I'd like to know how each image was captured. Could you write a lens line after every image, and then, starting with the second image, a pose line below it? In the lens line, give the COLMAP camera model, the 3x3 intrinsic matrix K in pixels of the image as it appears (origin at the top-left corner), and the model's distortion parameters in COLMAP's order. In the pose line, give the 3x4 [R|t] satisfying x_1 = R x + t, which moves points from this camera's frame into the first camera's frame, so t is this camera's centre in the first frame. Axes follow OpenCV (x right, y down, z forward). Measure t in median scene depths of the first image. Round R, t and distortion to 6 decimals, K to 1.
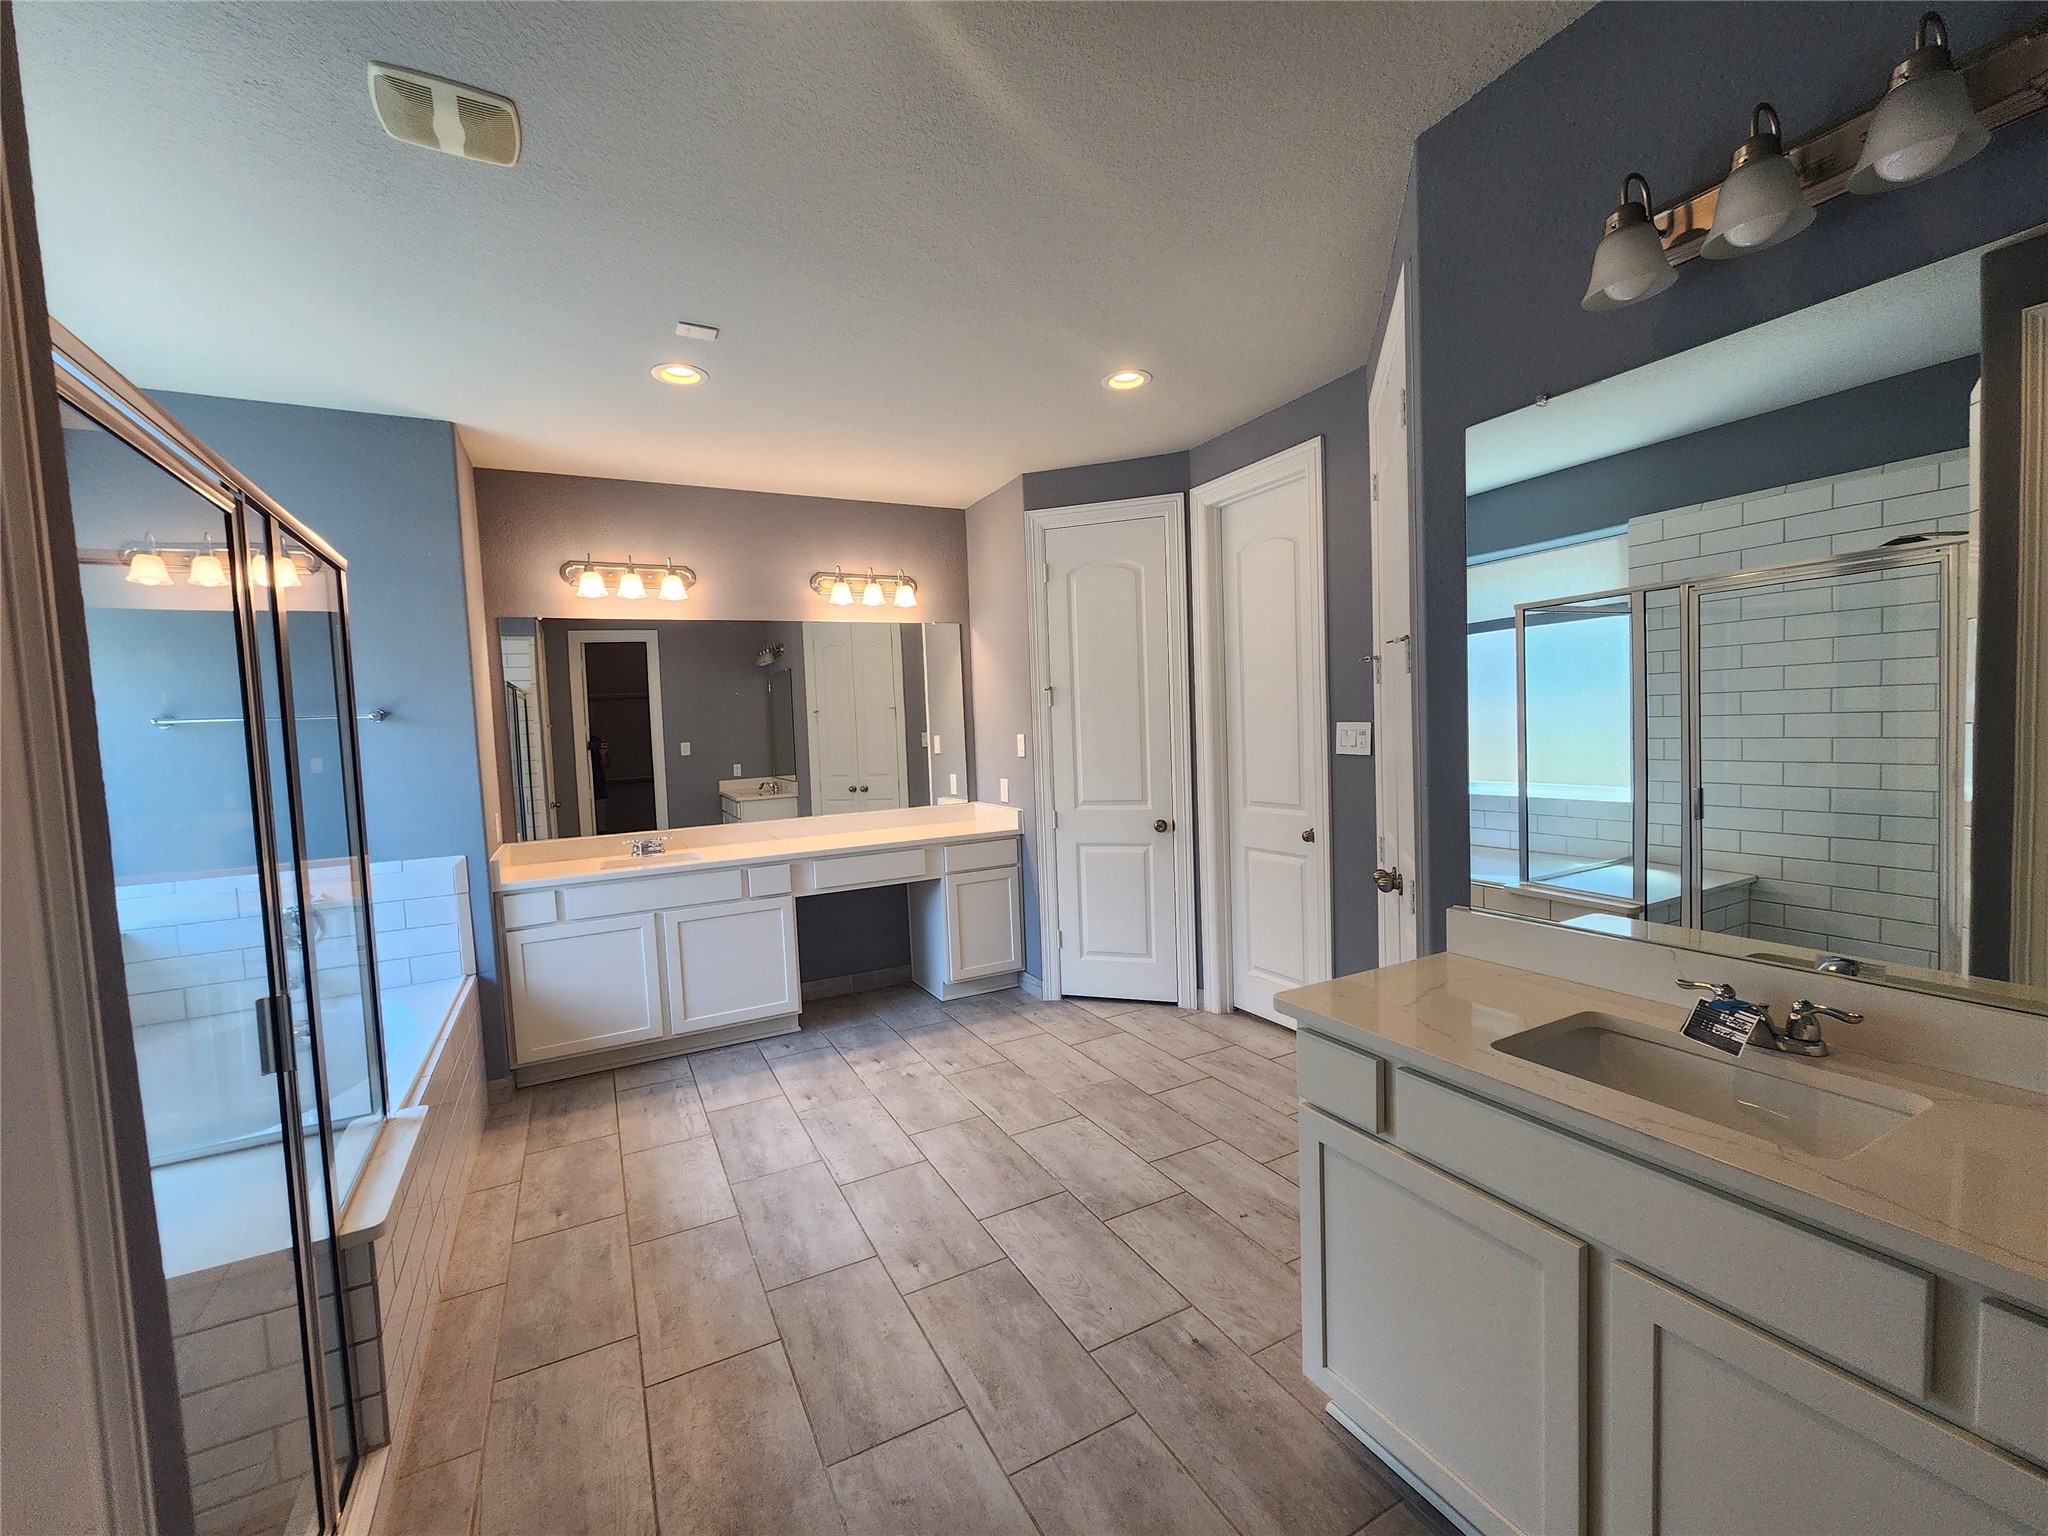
lens RADIAL K [[848.6, 0, 1012.7], [0, 848.6, 778.8], [0, 0, 1]] dist [-0.000076, -0.000398]
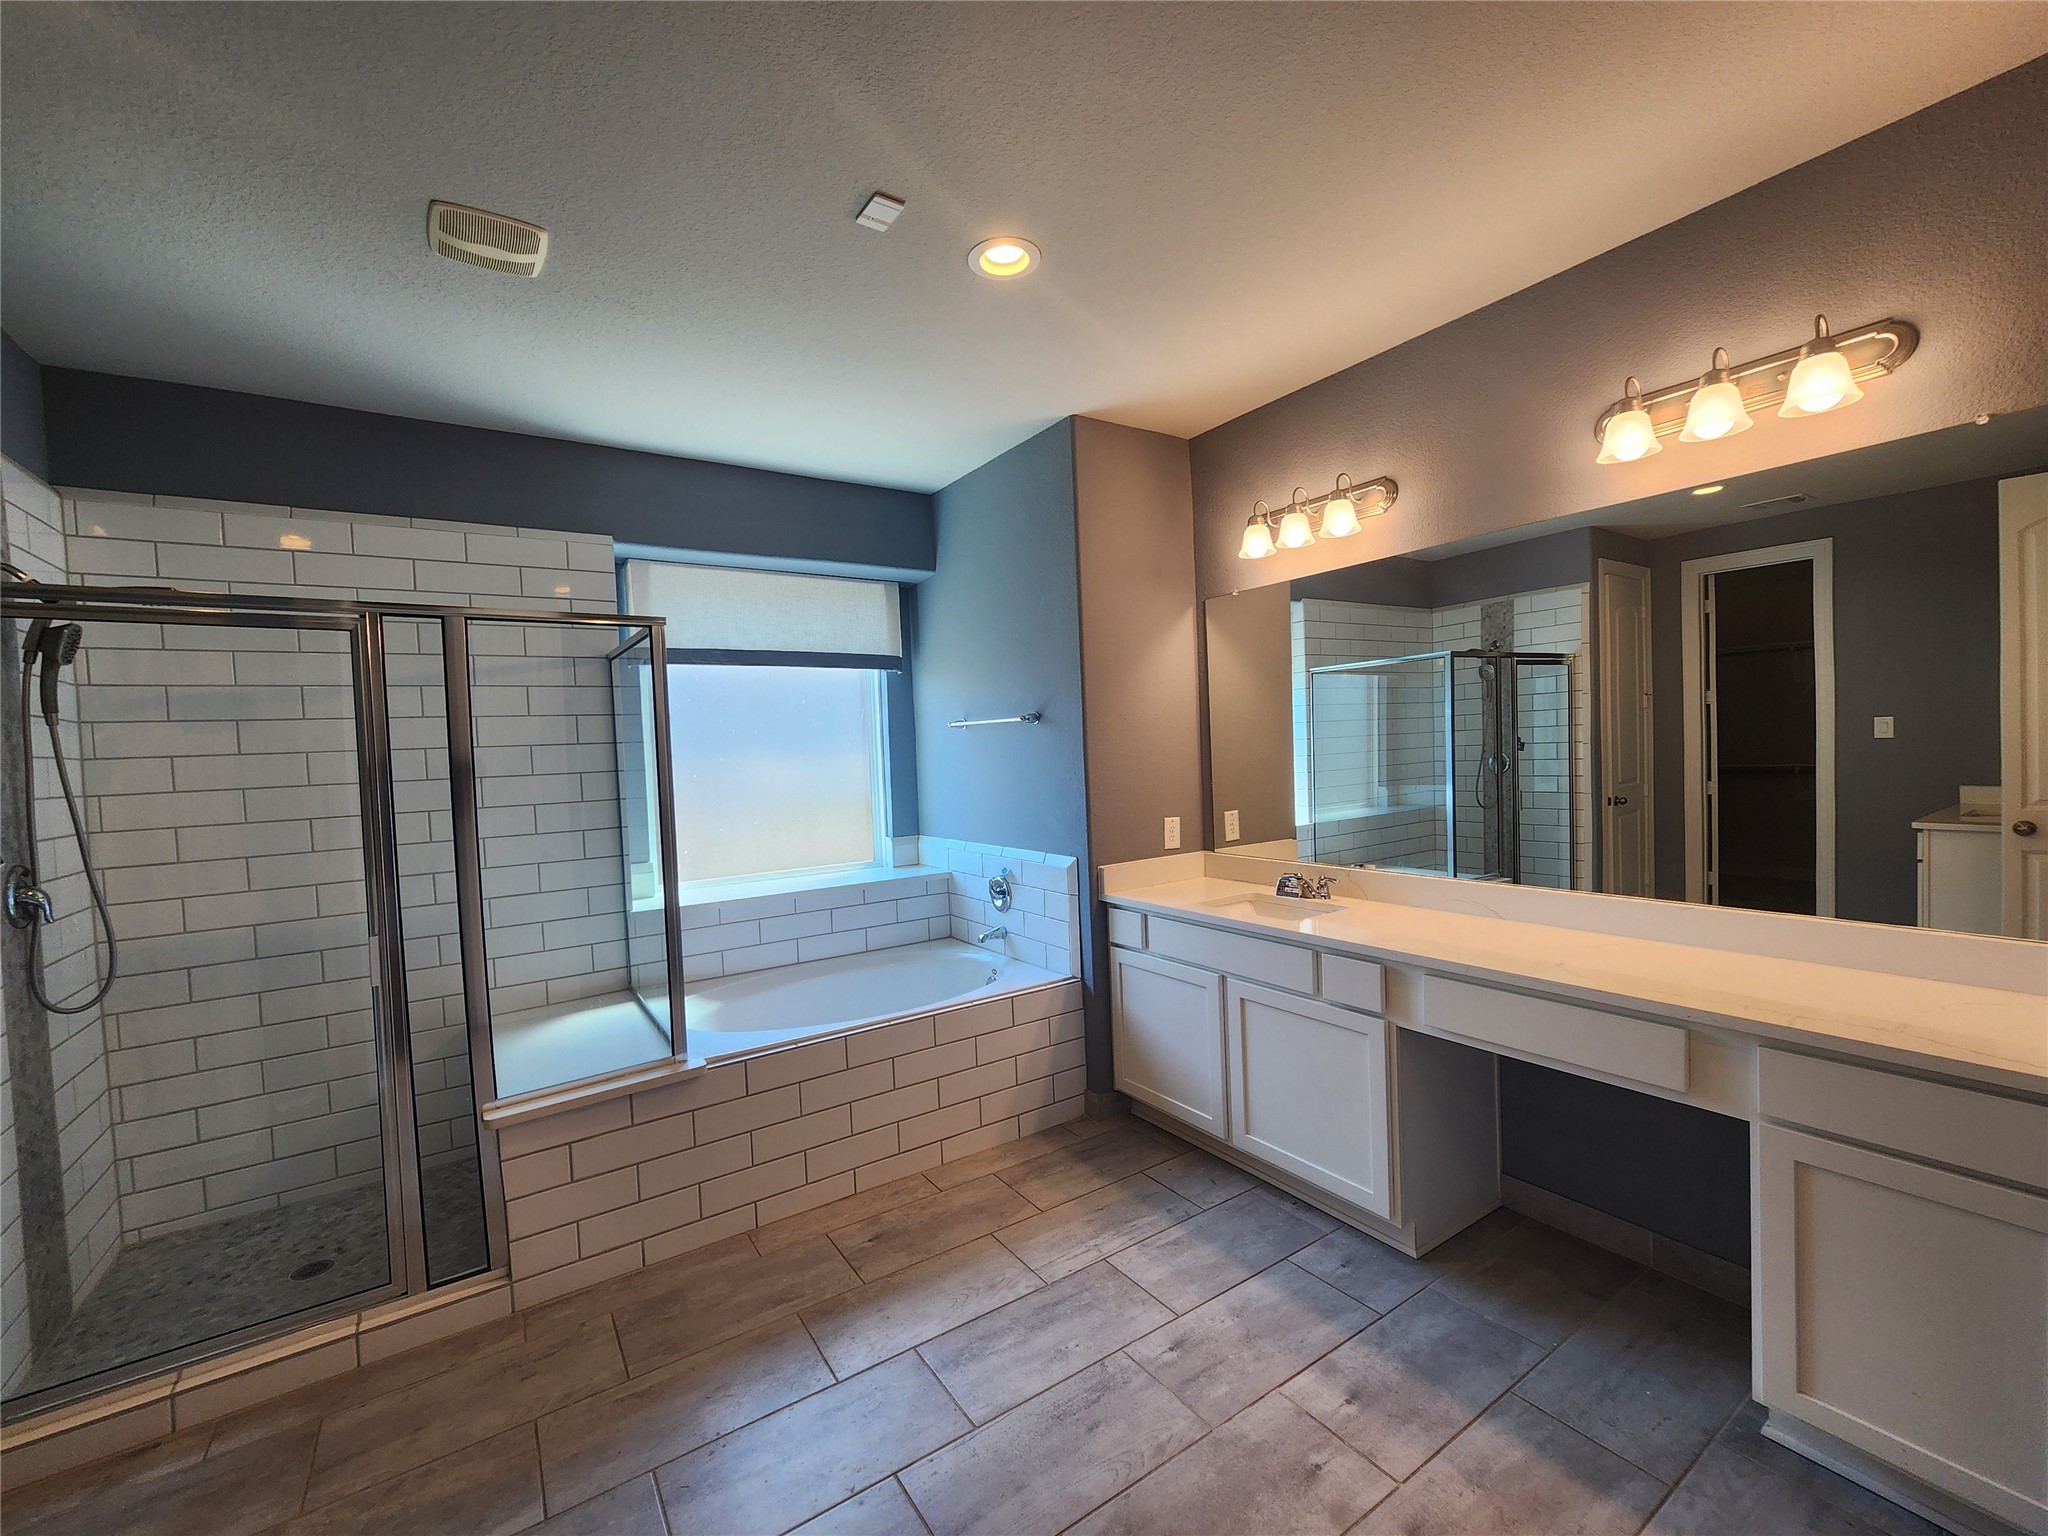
lens RADIAL K [[848.6, 0, 1012.7], [0, 848.6, 778.8], [0, 0, 1]] dist [-0.000076, -0.000398]
pose [[0.106077, 0.080478, -0.991096, 0.300061], [-0.024878, 0.996622, 0.078264, -0.072419], [0.994047, 0.016354, 0.107721, 0.759729]]
